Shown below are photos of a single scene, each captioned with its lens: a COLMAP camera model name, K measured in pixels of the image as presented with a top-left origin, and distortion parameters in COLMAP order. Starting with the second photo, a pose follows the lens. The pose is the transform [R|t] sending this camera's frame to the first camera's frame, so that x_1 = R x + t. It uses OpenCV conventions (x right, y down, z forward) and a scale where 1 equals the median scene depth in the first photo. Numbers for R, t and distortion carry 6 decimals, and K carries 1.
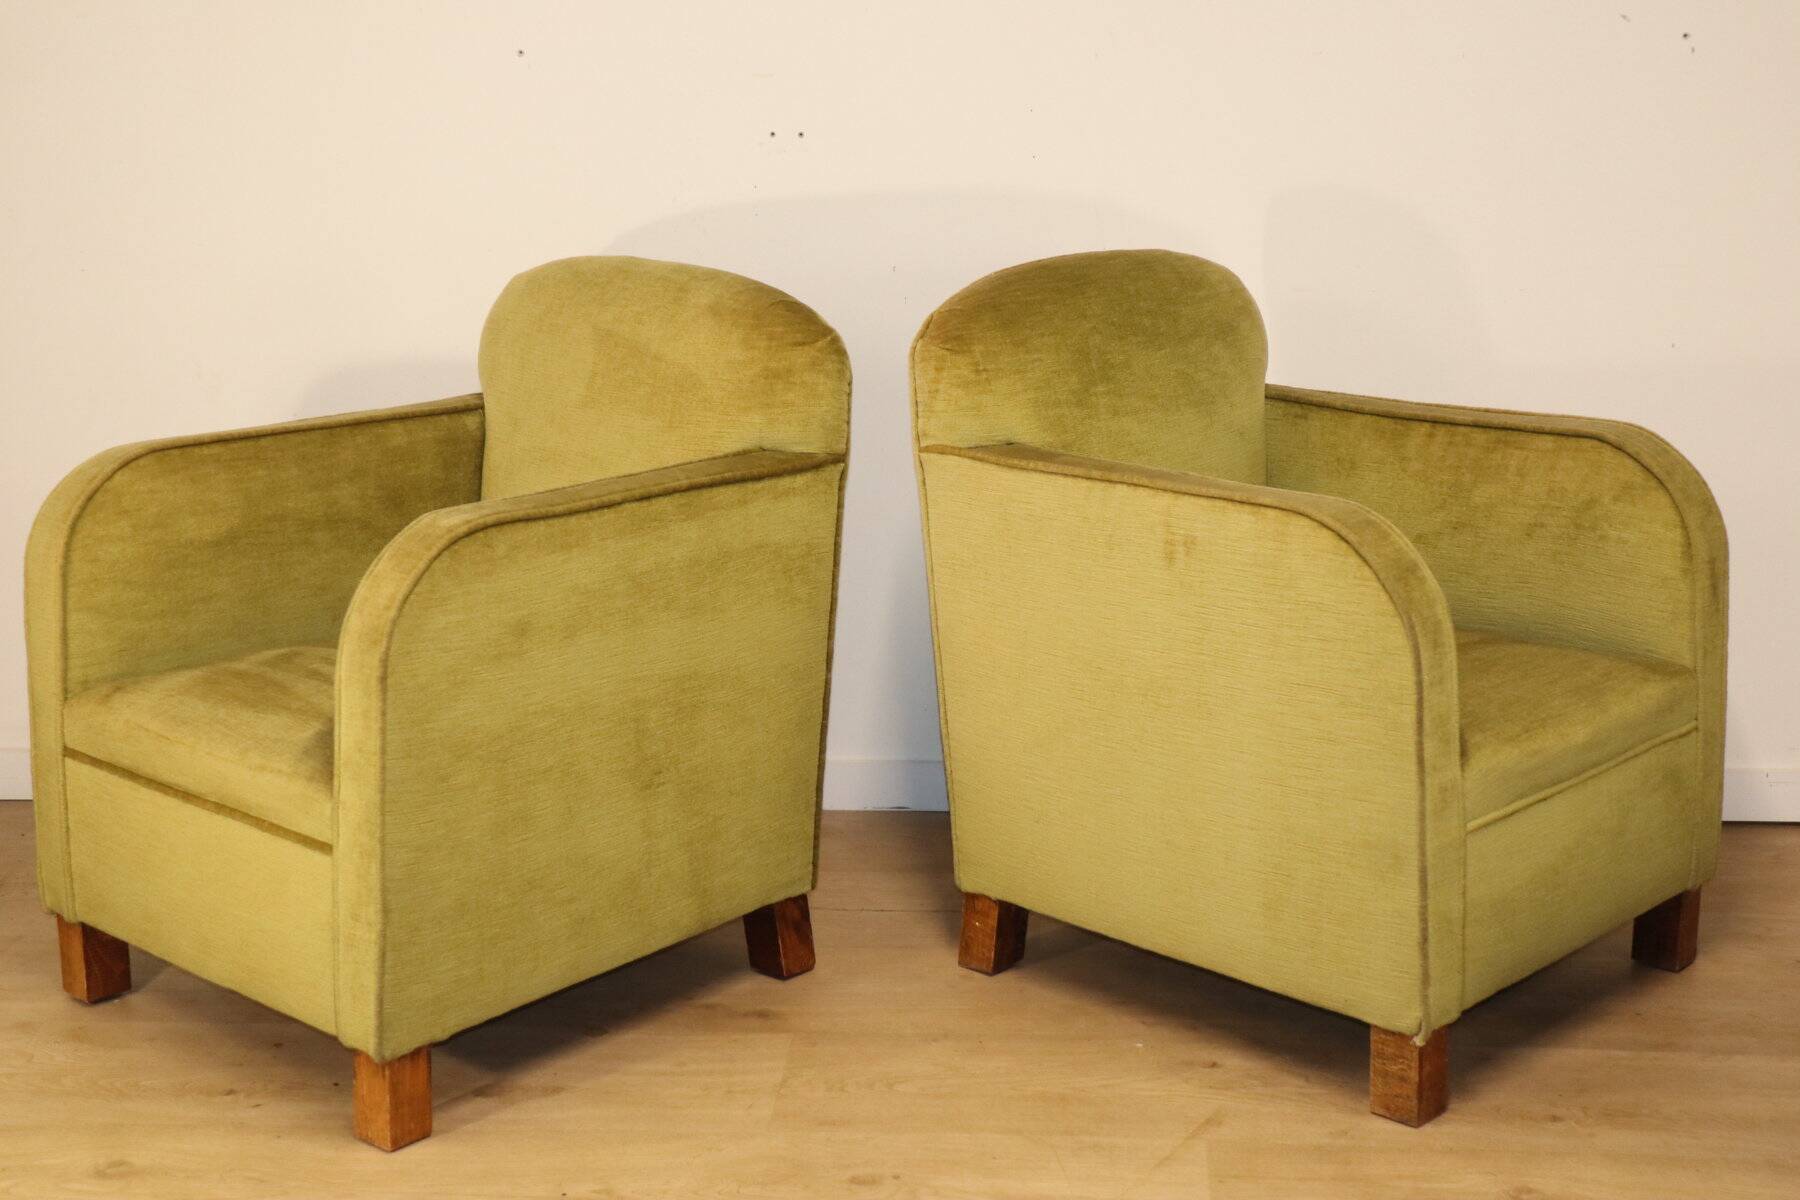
lens RADIAL K [[2591.9, 0, 900.0], [0, 2591.9, 600.0], [0, 0, 1]] dist [0.061150, 0.419455]
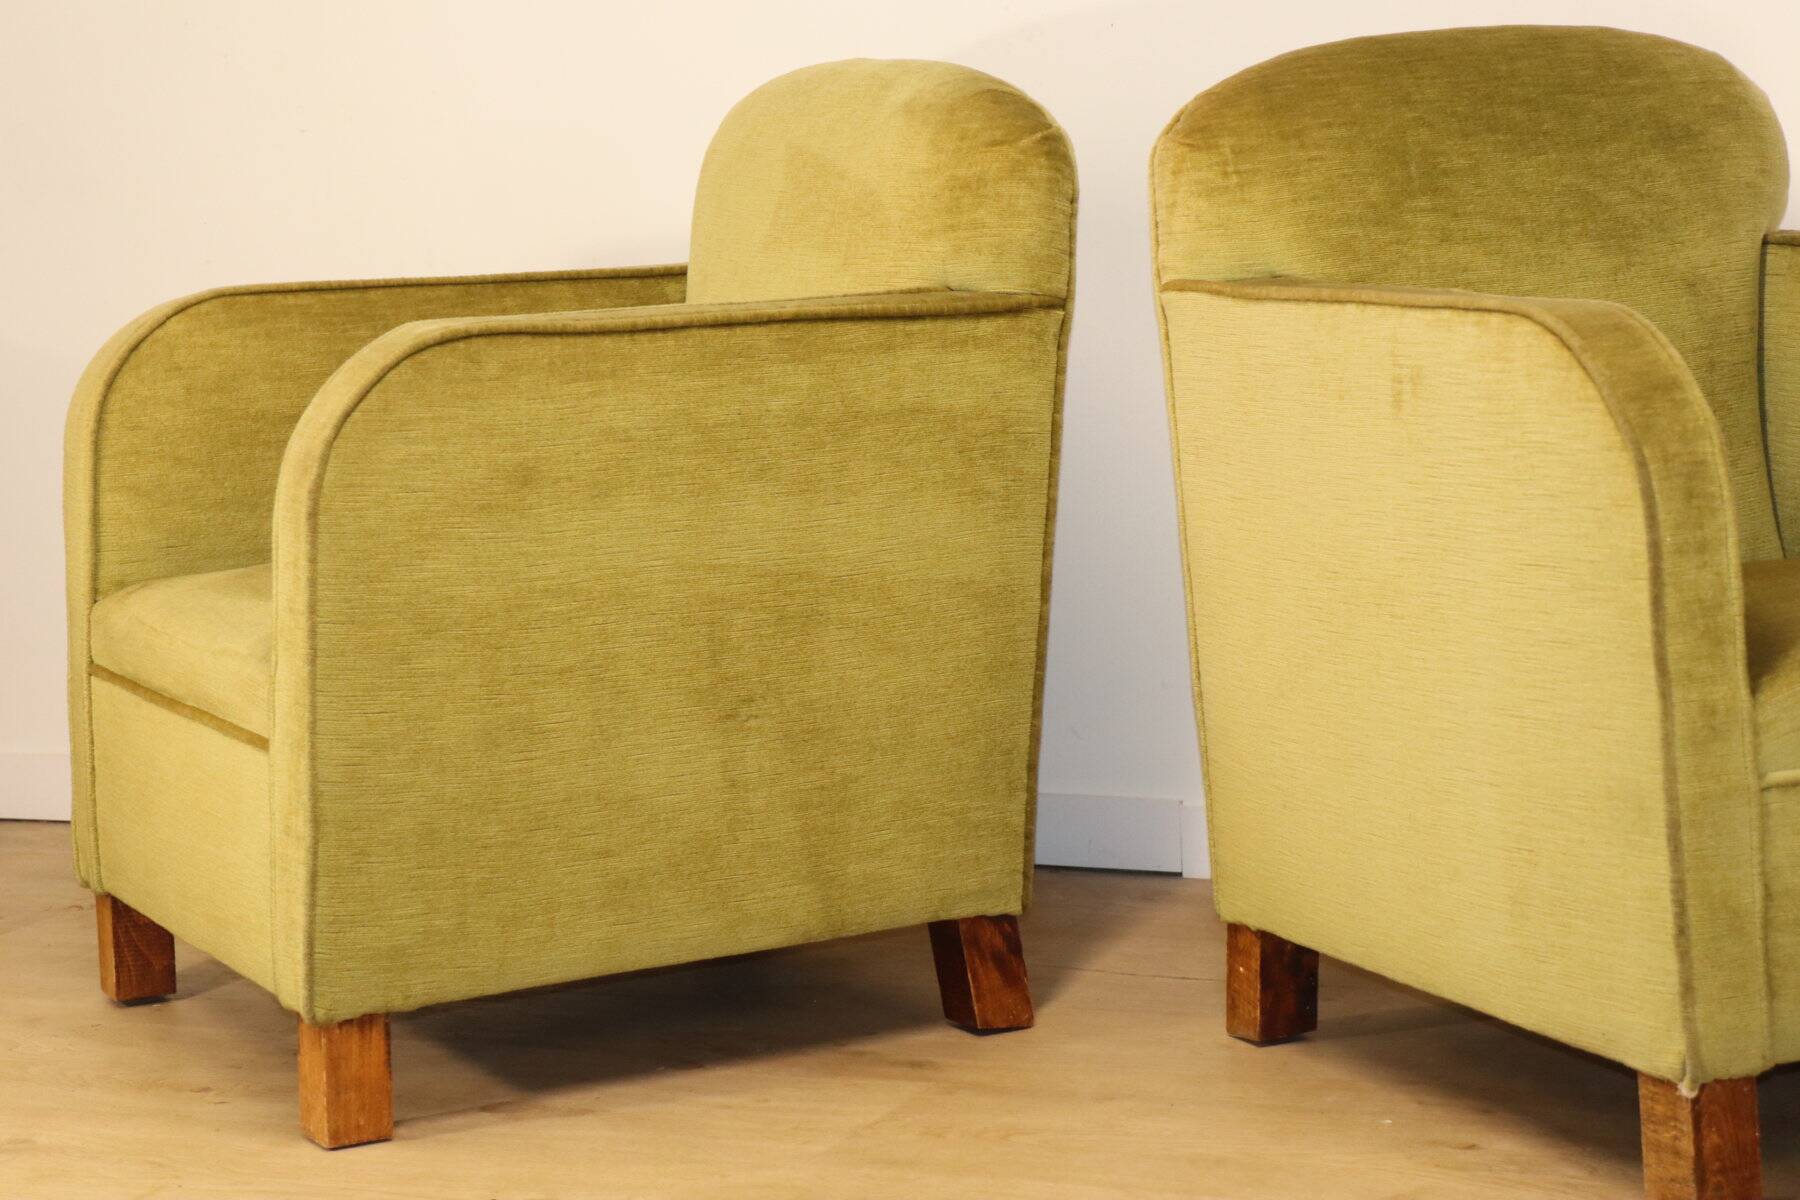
lens RADIAL K [[4134.6, 0, 900.0], [0, 4134.6, 600.0], [0, 0, 1]] dist [0.326163, 0.256359]
pose [[0.933625, 0.017027, -0.357848, 0.367576], [-0.052220, 0.994669, -0.088915, 0.139306], [0.354427, 0.101700, 0.929537, -0.091840]]
